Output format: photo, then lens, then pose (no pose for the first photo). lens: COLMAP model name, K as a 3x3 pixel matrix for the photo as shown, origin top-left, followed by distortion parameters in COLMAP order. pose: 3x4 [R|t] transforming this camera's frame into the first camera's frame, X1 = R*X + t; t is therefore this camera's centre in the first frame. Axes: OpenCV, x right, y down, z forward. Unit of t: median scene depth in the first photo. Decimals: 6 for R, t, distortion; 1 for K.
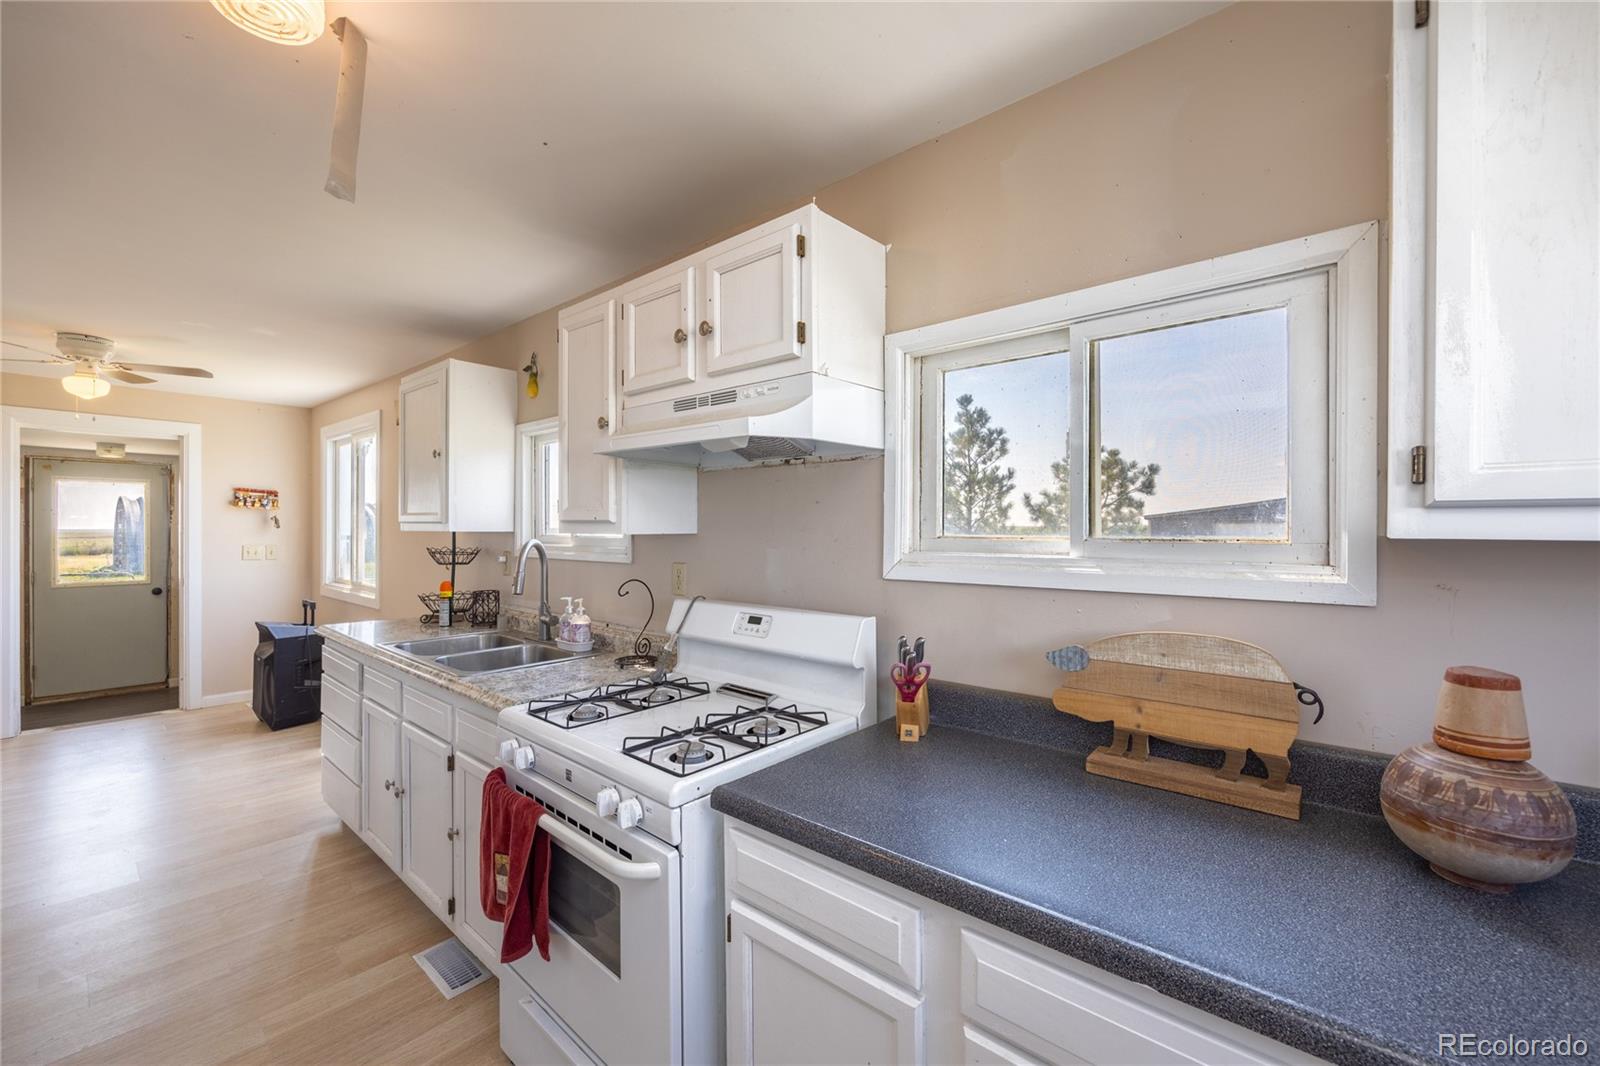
lens RADIAL K [[658.0, 0, 777.2], [0, 658.0, 515.6], [0, 0, 1]] dist [0.024982, -0.000049]
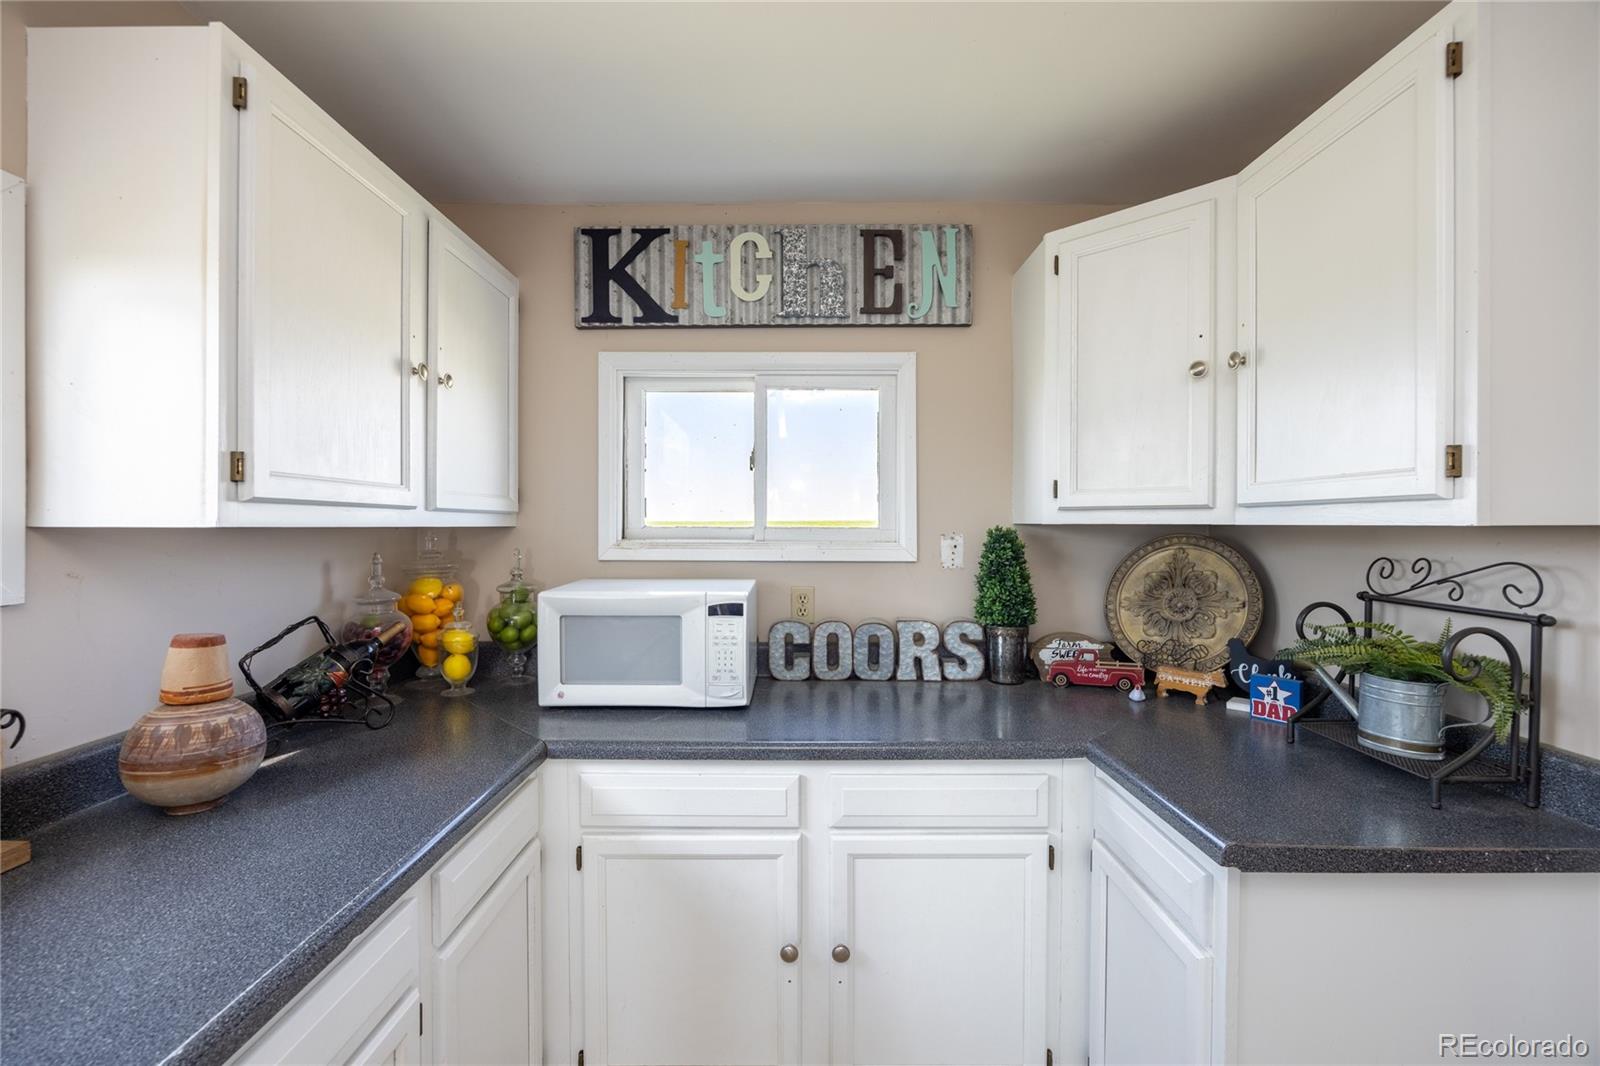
lens RADIAL K [[691.6, 0, 802.7], [0, 691.6, 528.9], [0, 0, 1]] dist [-0.011750, -0.000203]
pose [[-0.667954, -0.003927, 0.744192, -0.638143], [-0.016815, 0.999810, -0.009817, 0.033154], [-0.744013, -0.019070, -0.667893, 1.053307]]
